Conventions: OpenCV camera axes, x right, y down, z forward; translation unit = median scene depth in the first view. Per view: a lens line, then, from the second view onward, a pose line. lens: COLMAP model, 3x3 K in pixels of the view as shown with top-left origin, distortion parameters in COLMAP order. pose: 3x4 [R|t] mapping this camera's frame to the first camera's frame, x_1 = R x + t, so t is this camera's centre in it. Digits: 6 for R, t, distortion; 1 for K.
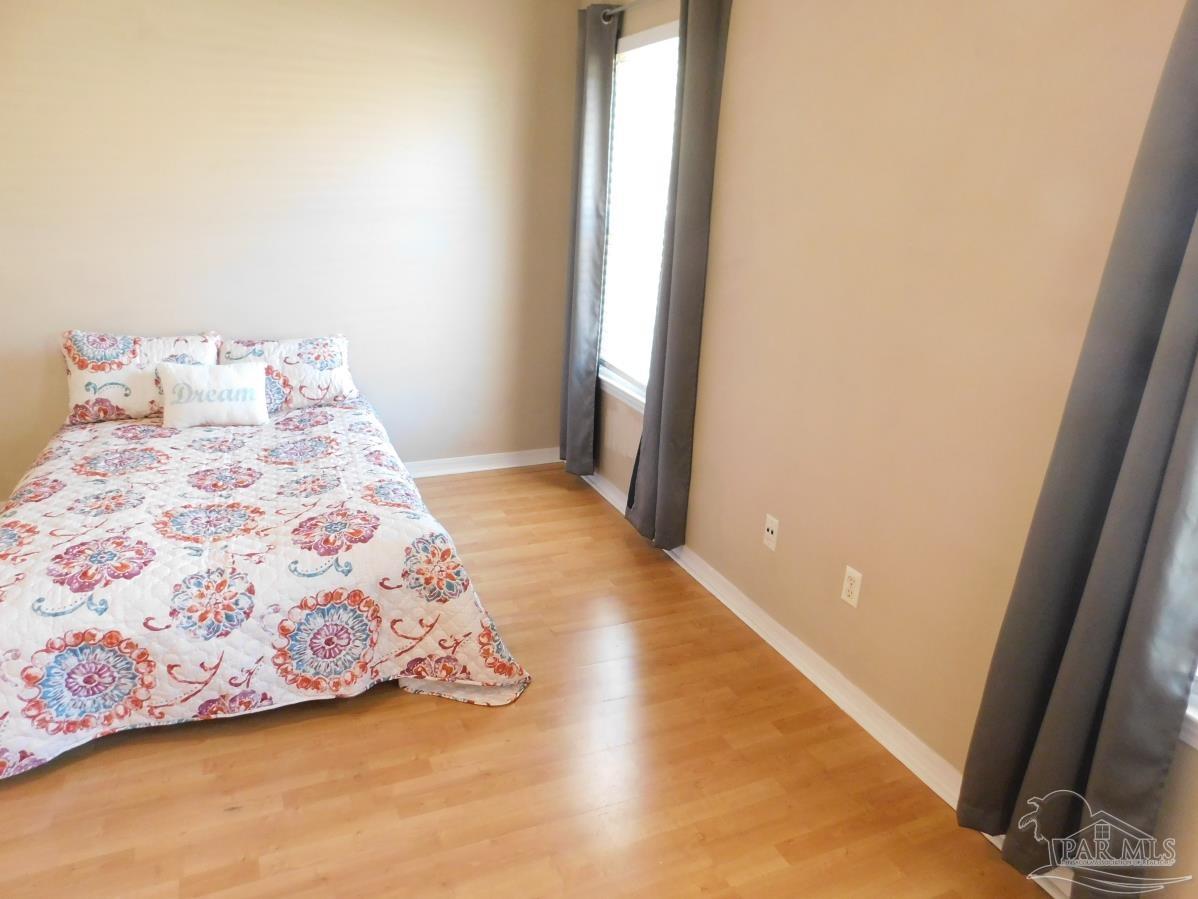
lens RADIAL K [[793.6, 0, 609.8], [0, 793.6, 452.0], [0, 0, 1]] dist [-0.068373, 0.054757]
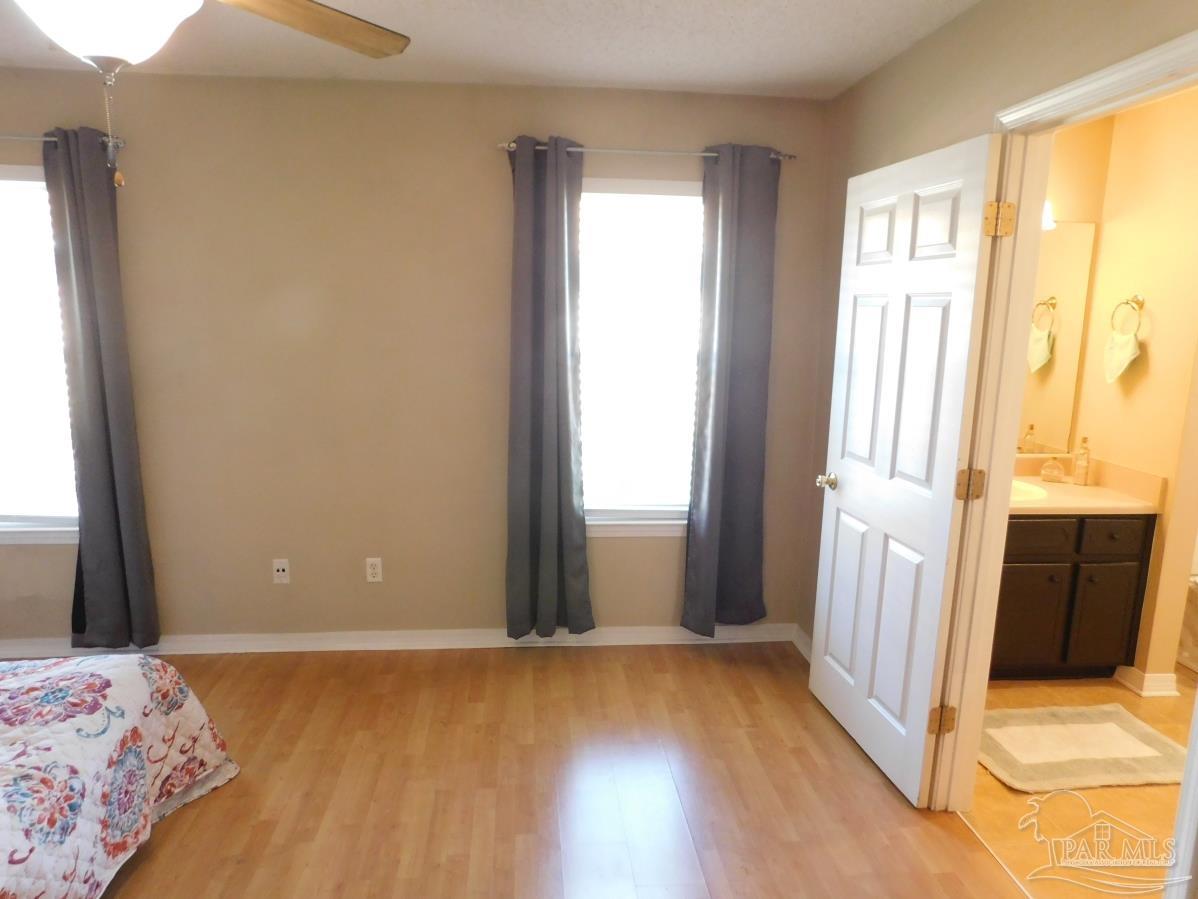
lens RADIAL K [[793.6, 0, 607.1], [0, 793.6, 442.7], [0, 0, 1]] dist [-0.068373, 0.054757]
pose [[0.310776, -0.206400, 0.927803, -1.008359], [0.307251, 0.945545, 0.107430, -0.093509], [-0.899453, 0.251681, 0.357269, 0.004013]]
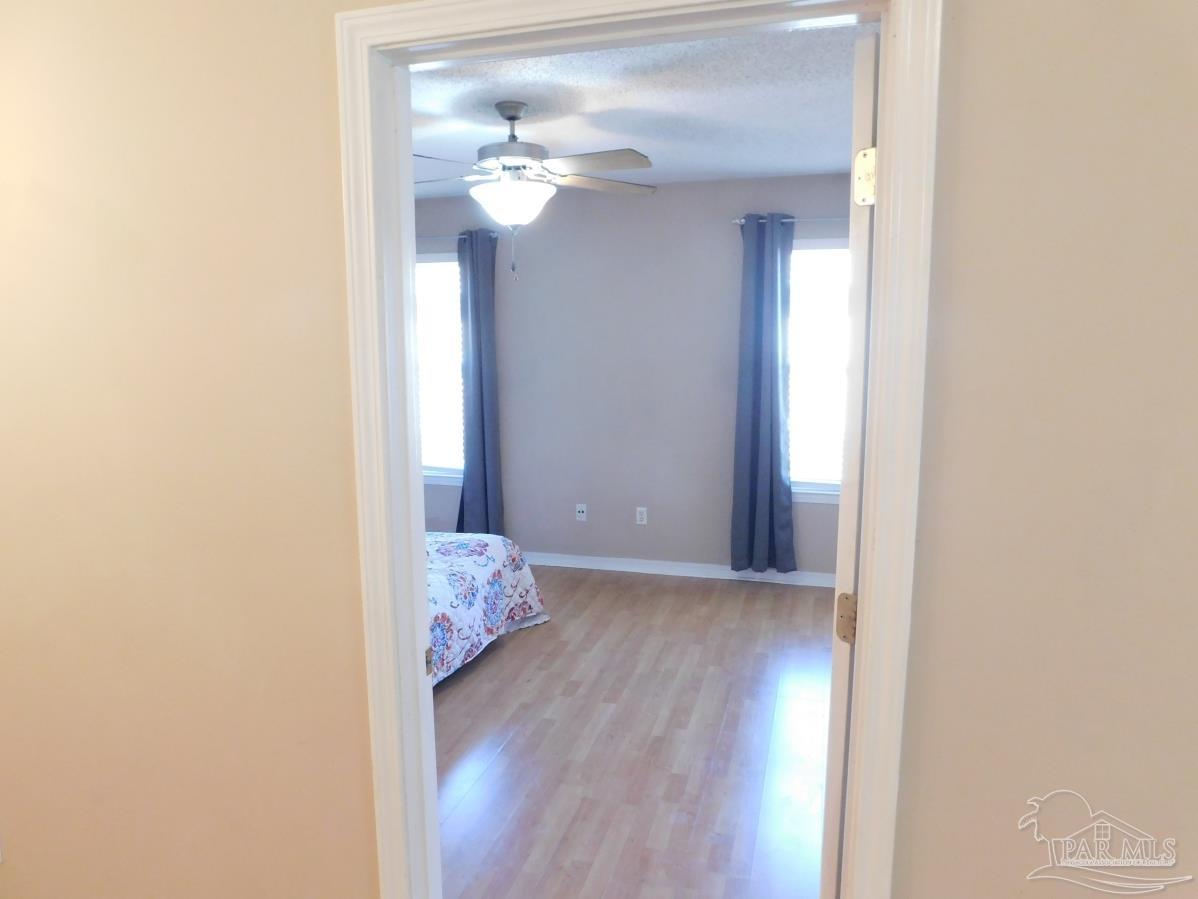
lens RADIAL K [[793.6, 0, 620.0], [0, 793.6, 443.0], [0, 0, 1]] dist [-0.068373, 0.054757]
pose [[0.622251, -0.161349, 0.766009, -1.530728], [0.285890, 0.957777, -0.030494, 0.032229], [-0.728746, 0.237969, 0.642106, -0.449923]]
